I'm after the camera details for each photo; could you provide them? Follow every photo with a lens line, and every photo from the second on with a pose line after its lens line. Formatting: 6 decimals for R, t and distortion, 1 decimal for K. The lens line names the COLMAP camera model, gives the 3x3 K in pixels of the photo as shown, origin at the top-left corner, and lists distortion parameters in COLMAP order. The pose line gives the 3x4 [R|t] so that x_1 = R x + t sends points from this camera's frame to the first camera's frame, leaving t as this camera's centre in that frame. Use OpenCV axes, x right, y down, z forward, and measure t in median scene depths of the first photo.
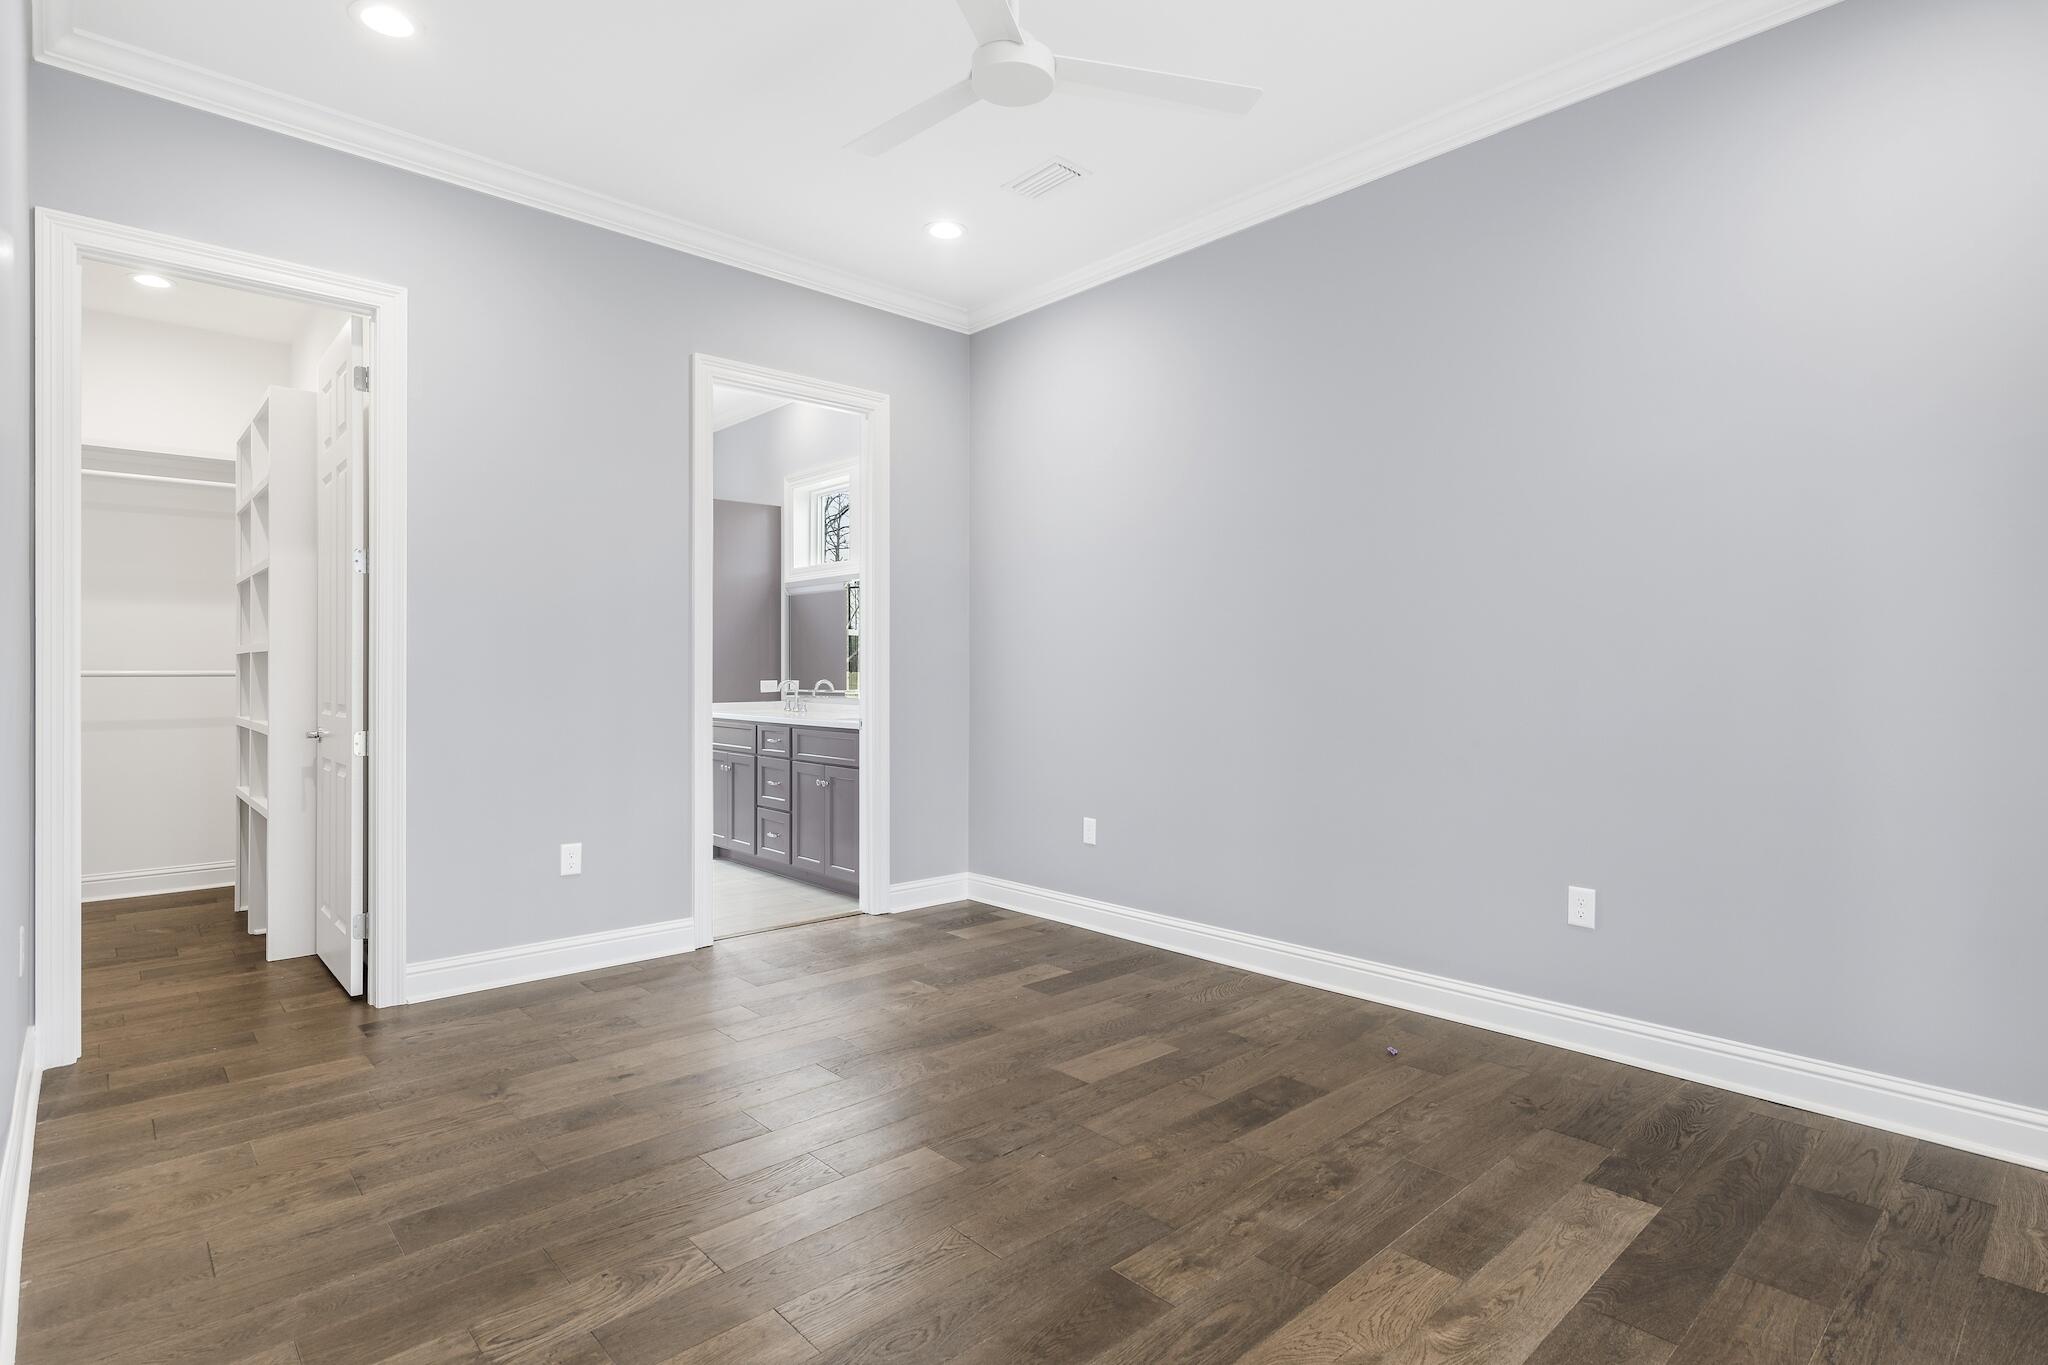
lens RADIAL K [[1044.4, 0, 1036.9], [0, 1044.4, 680.5], [0, 0, 1]] dist [0.048143, 0.003552]
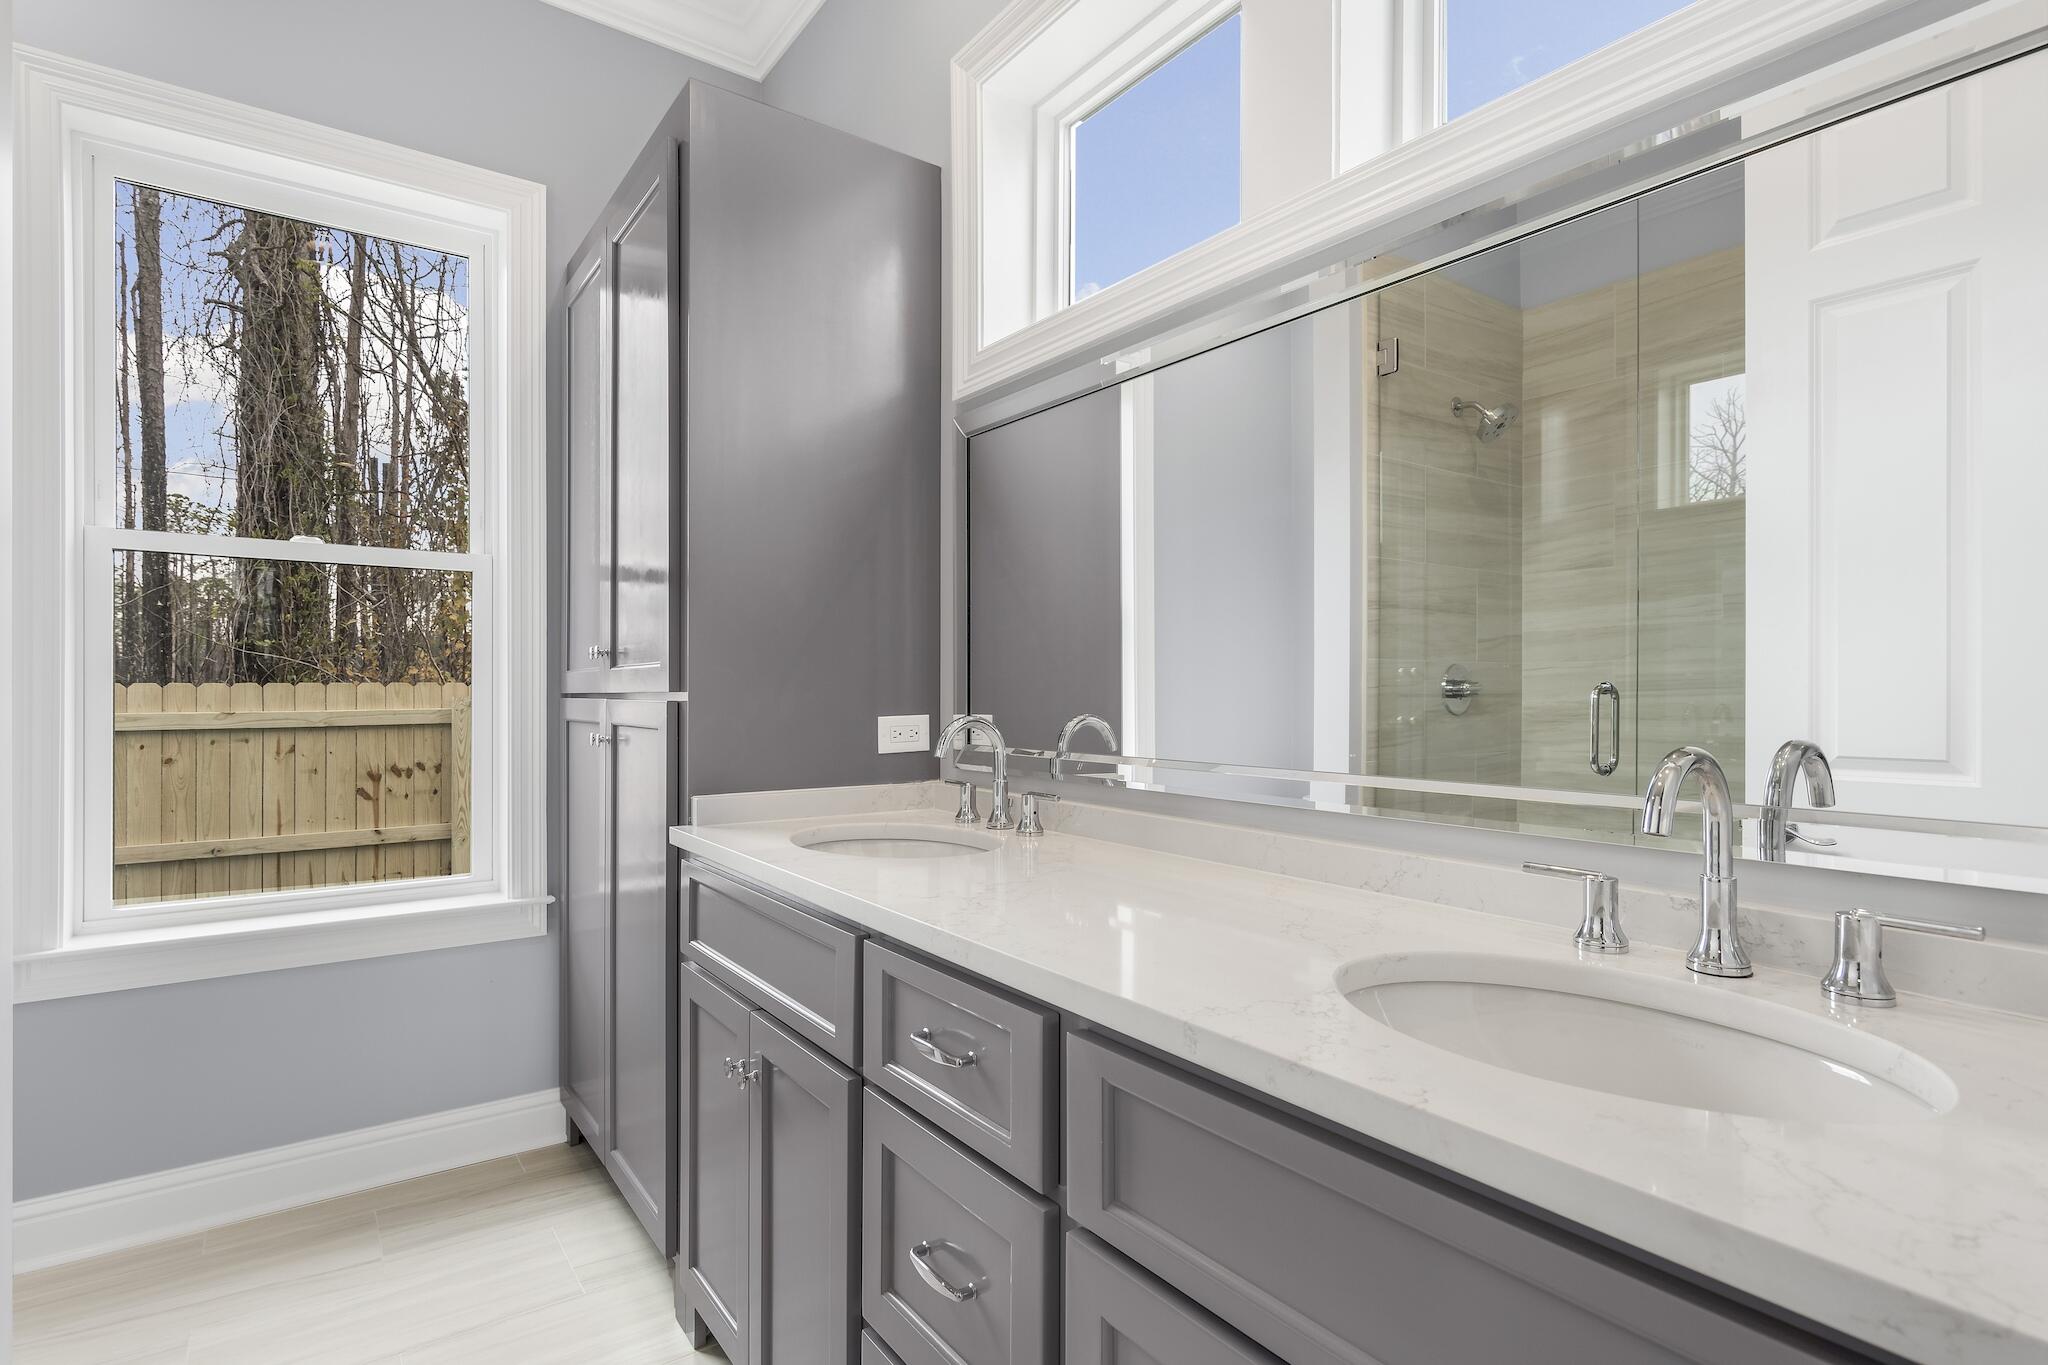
lens RADIAL K [[1044.4, 0, 1034.2], [0, 1044.4, 691.7], [0, 0, 1]] dist [0.048143, 0.003552]
pose [[0.994265, 0.003947, -0.106869, -0.184264], [-0.004347, 0.999984, -0.003508, -0.006117], [0.106853, 0.003953, 0.994267, 0.696384]]
